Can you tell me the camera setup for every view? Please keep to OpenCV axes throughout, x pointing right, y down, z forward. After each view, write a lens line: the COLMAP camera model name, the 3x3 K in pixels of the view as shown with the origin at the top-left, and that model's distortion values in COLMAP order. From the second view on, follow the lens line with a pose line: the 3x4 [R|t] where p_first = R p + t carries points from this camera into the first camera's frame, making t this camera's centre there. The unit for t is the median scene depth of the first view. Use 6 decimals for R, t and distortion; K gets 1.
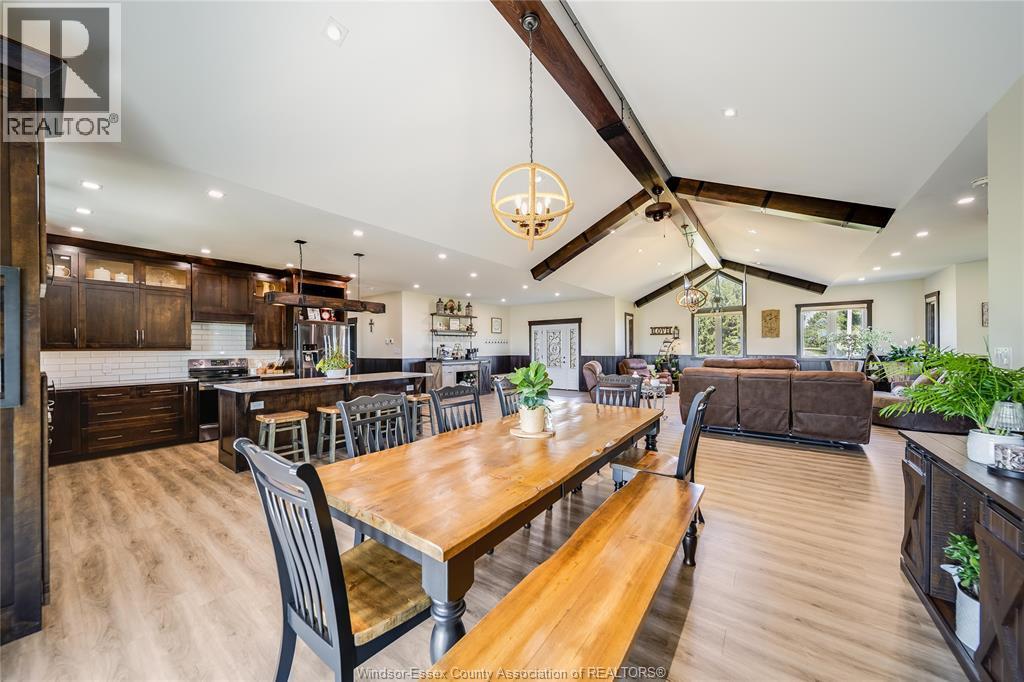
lens RADIAL K [[360.8, 0, 509.2], [0, 360.8, 347.4], [0, 0, 1]] dist [0.002261, 0.000160]
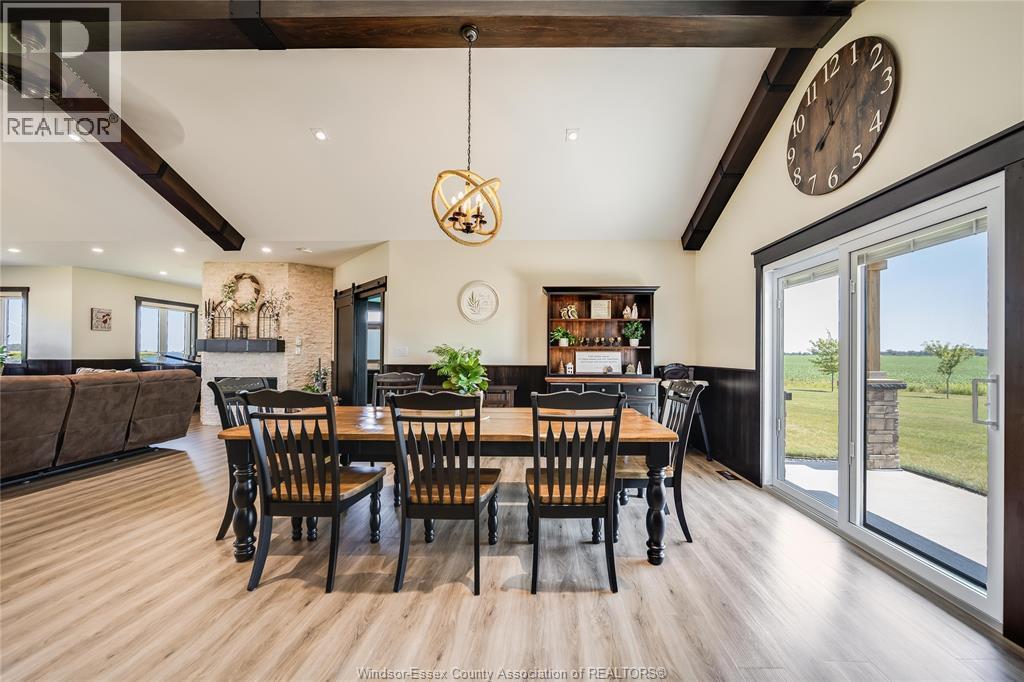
lens RADIAL K [[360.8, 0, 545.5], [0, 360.8, 351.0], [0, 0, 1]] dist [0.002261, 0.000160]
pose [[-0.579984, 0.010401, 0.814561, -0.238006], [-0.001571, 0.999902, -0.013886, 0.012516], [-0.814626, -0.009334, -0.579911, 0.352903]]
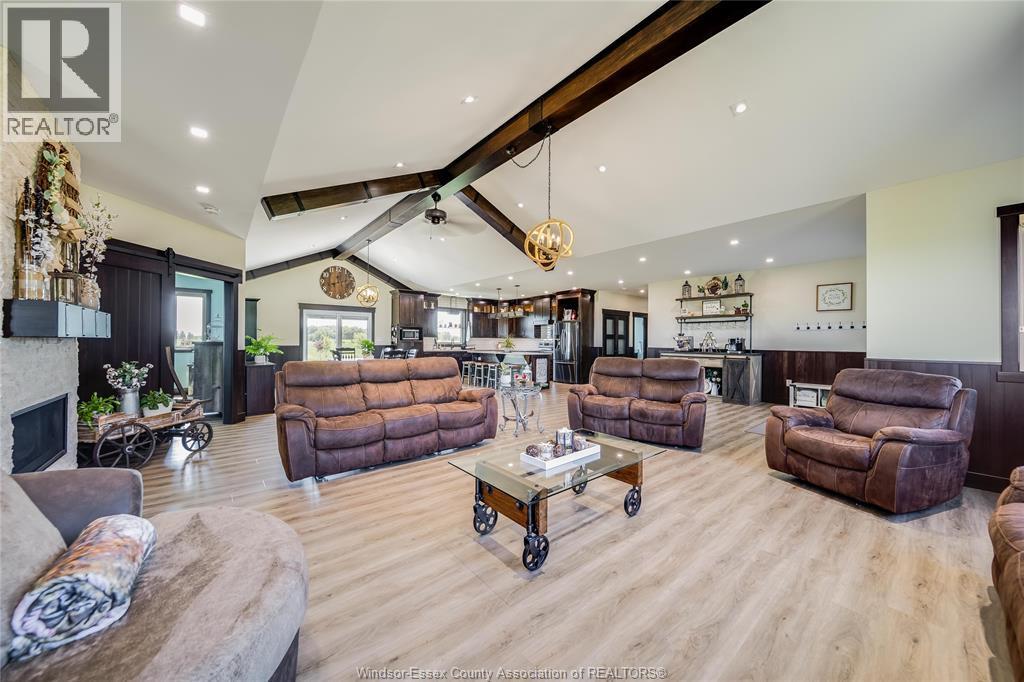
lens RADIAL K [[360.8, 0, 506.9], [0, 360.8, 340.6], [0, 0, 1]] dist [0.002261, 0.000160]
pose [[-0.271151, 0.004338, -0.962527, 0.761136], [-0.002179, 0.999985, 0.005121, 0.005898], [0.962534, 0.003485, -0.271138, 0.805846]]
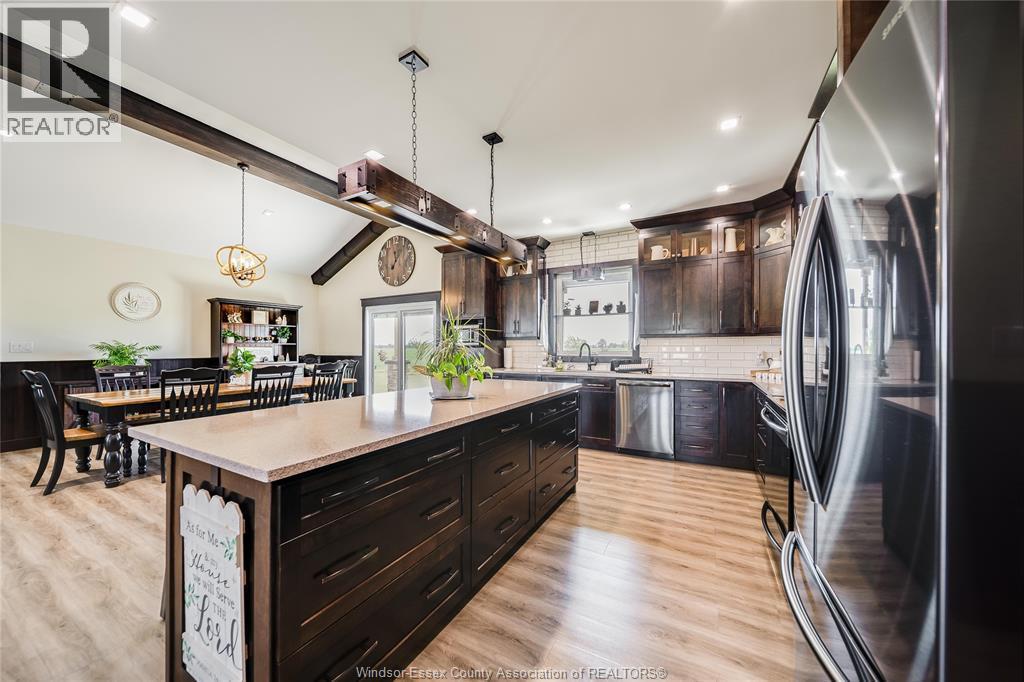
lens RADIAL K [[360.8, 0, 495.0], [0, 360.8, 346.8], [0, 0, 1]] dist [0.002261, 0.000160]
pose [[-0.995135, 0.009216, -0.098085, -0.268344], [0.009536, 0.999951, -0.002794, 0.012598], [0.098054, -0.003716, -0.995174, 0.756708]]
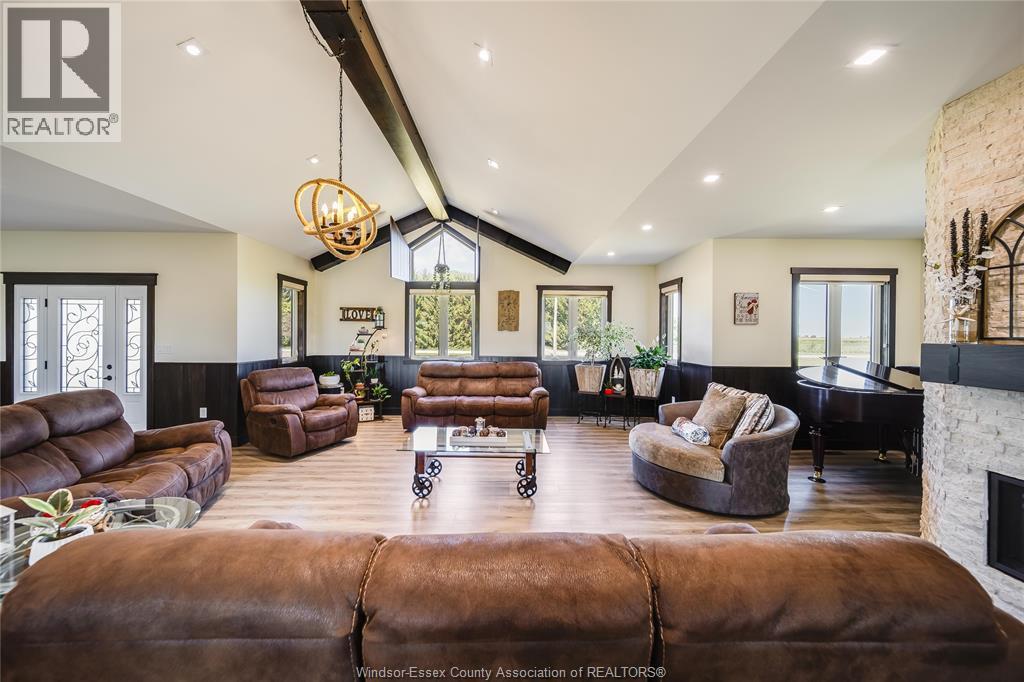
lens RADIAL K [[360.8, 0, 504.9], [0, 360.8, 335.5], [0, 0, 1]] dist [0.002261, 0.000160]
pose [[0.808691, 0.016486, 0.588003, 0.320067], [-0.017587, 0.999838, -0.003844, -0.015712], [-0.587971, -0.007233, 0.808850, 0.455980]]
